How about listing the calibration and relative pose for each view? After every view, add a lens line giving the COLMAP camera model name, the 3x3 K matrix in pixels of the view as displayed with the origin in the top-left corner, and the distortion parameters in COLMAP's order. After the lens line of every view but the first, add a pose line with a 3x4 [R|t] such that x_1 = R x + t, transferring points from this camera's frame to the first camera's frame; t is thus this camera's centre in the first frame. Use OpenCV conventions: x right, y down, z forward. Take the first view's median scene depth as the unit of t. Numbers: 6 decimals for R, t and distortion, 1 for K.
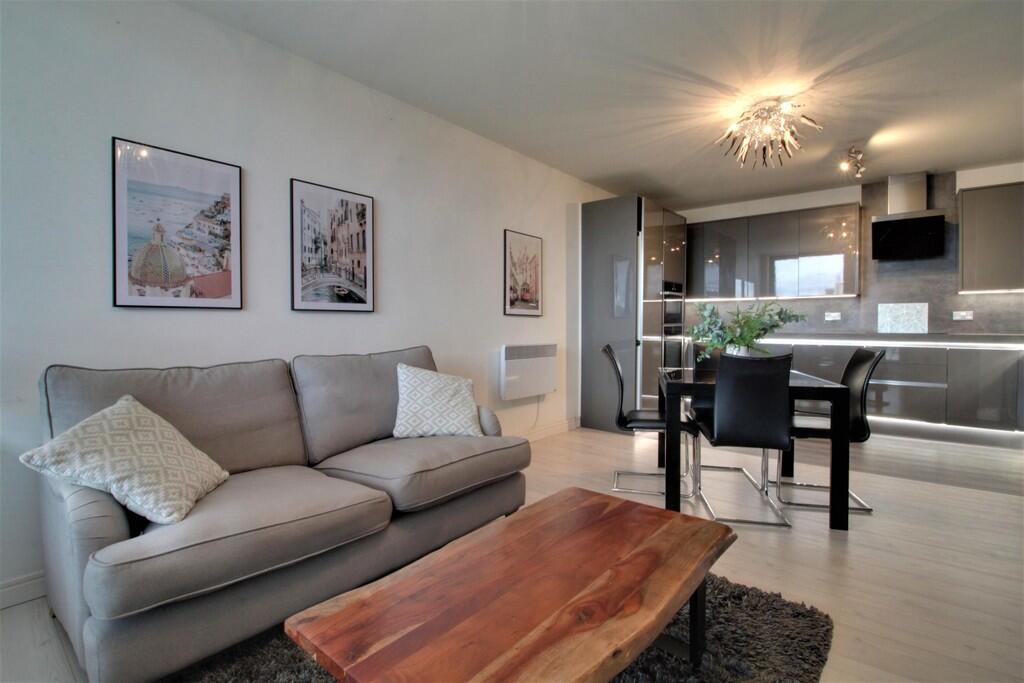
lens RADIAL K [[476.2, 0, 512.6], [0, 476.2, 327.5], [0, 0, 1]] dist [0.001192, -0.012777]
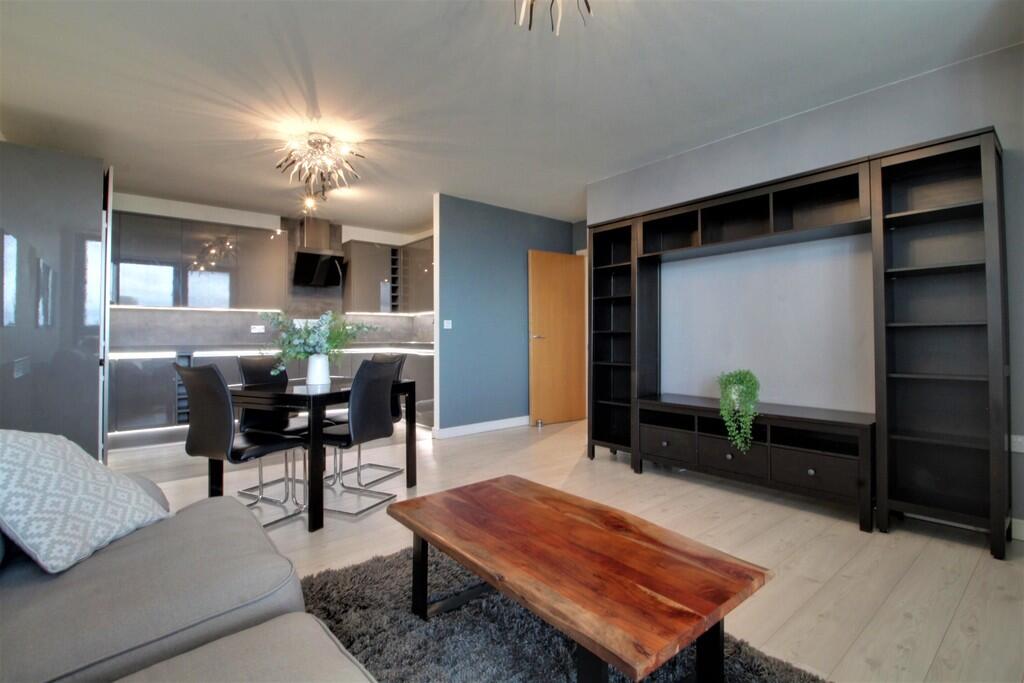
lens RADIAL K [[476.2, 0, 512.6], [0, 476.2, 327.5], [0, 0, 1]] dist [0.001192, -0.012777]
pose [[0.191619, 0.016519, 0.981330, -0.528371], [0.013156, 0.999725, -0.019397, 0.003035], [-0.981381, 0.016627, 0.191349, 0.399659]]
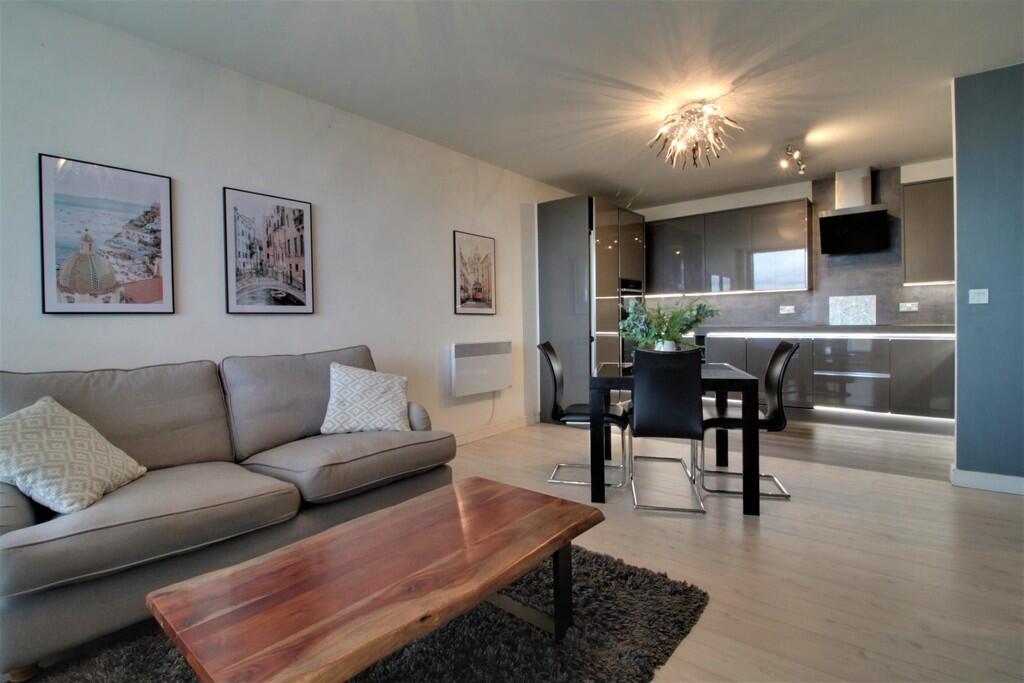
lens RADIAL K [[476.6, 0, 513.2], [0, 476.6, 325.6], [0, 0, 1]] dist [0.000634, -0.013036]
pose [[0.999853, -0.016707, 0.003846, 0.148082], [0.016706, 0.999860, 0.000448, 0.000207], [-0.003853, -0.000383, 0.999993, -0.041100]]
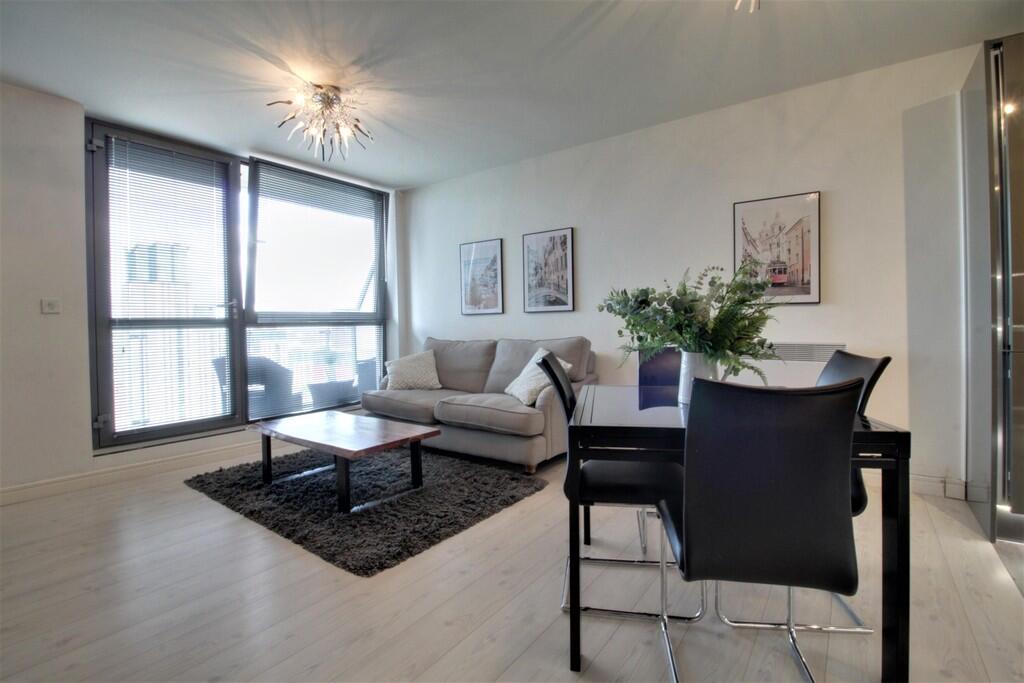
lens RADIAL K [[476.2, 0, 512.6], [0, 476.2, 327.5], [0, 0, 1]] dist [0.001192, -0.012777]
pose [[0.060793, 0.007282, -0.998124, 1.137245], [0.011111, 0.999906, 0.007972, 0.002164], [0.998089, -0.011575, 0.060707, 0.794699]]
